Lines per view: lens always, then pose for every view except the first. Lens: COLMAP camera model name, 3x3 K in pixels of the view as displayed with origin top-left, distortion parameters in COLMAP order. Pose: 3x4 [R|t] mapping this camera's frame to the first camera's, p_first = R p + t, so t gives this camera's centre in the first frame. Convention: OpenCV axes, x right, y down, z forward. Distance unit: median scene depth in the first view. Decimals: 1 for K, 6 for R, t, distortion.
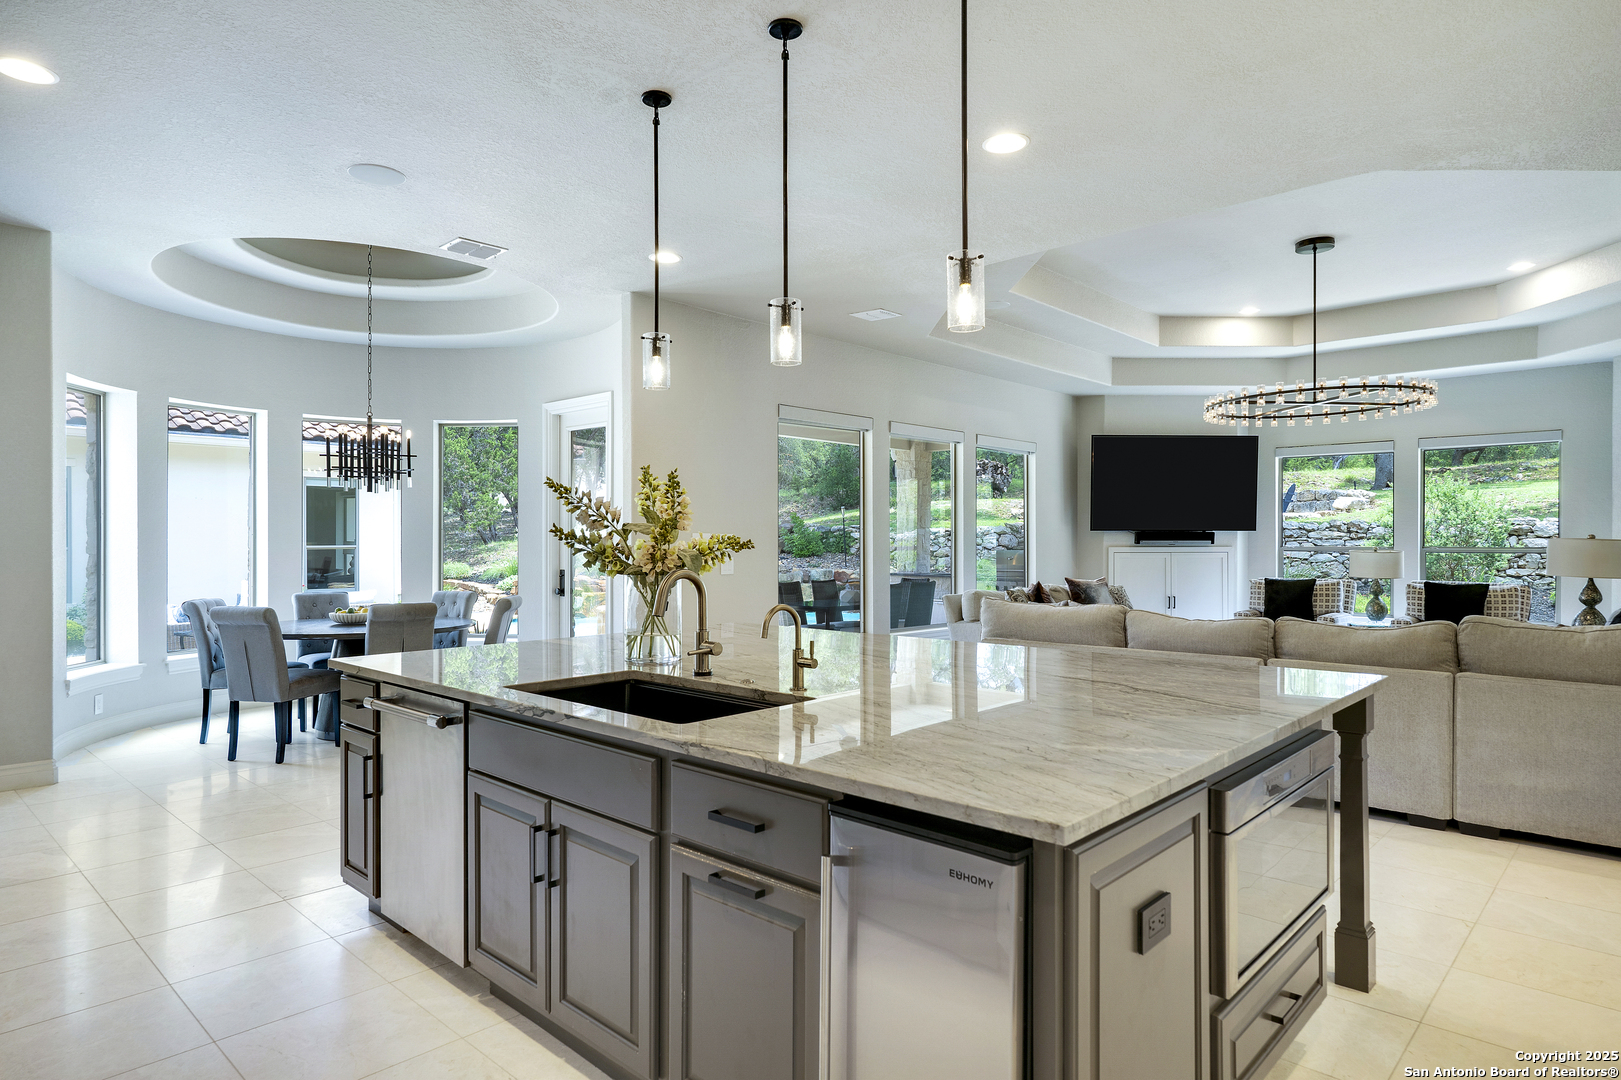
lens RADIAL K [[921.2, 0, 813.5], [0, 921.2, 540.6], [0, 0, 1]] dist [0.000098, -0.000005]
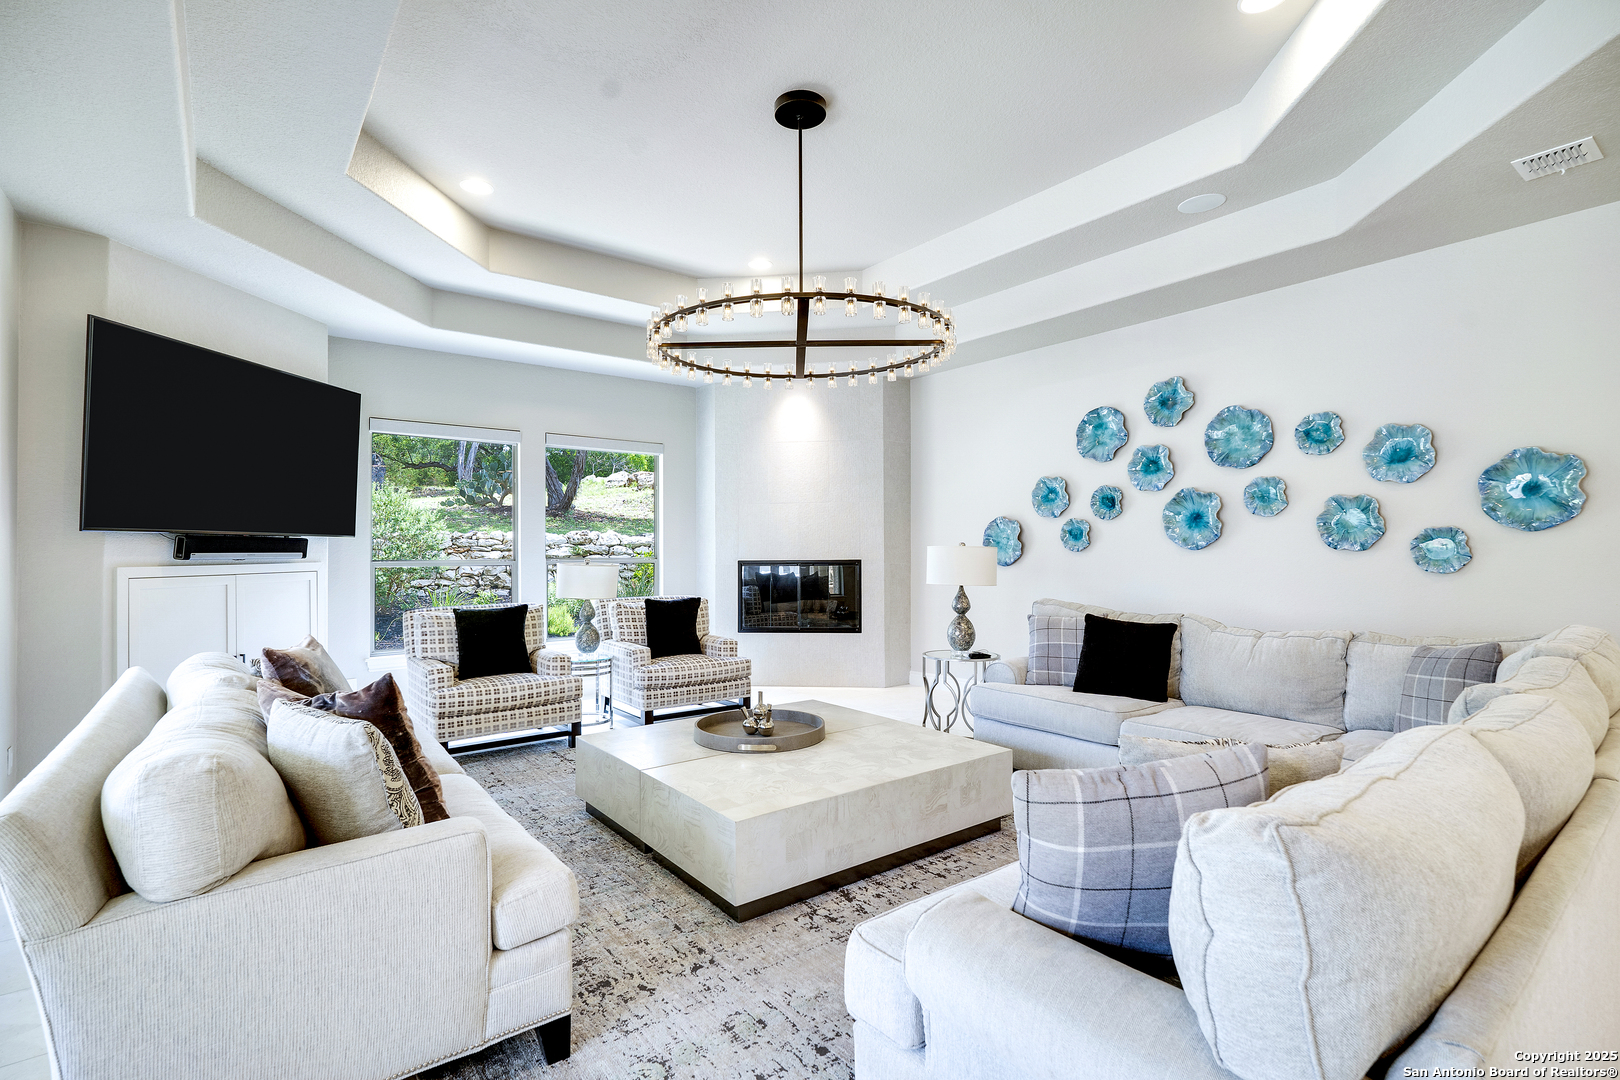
lens RADIAL K [[751.7, 0, 815.1], [0, 751.7, 541.7], [0, 0, 1]] dist [-0.000258, -0.000076]
pose [[0.147240, 0.012312, 0.989024, -0.001068], [0.003496, 0.999910, -0.012968, 0.000836], [-0.989095, 0.005367, 0.147184, 0.600595]]
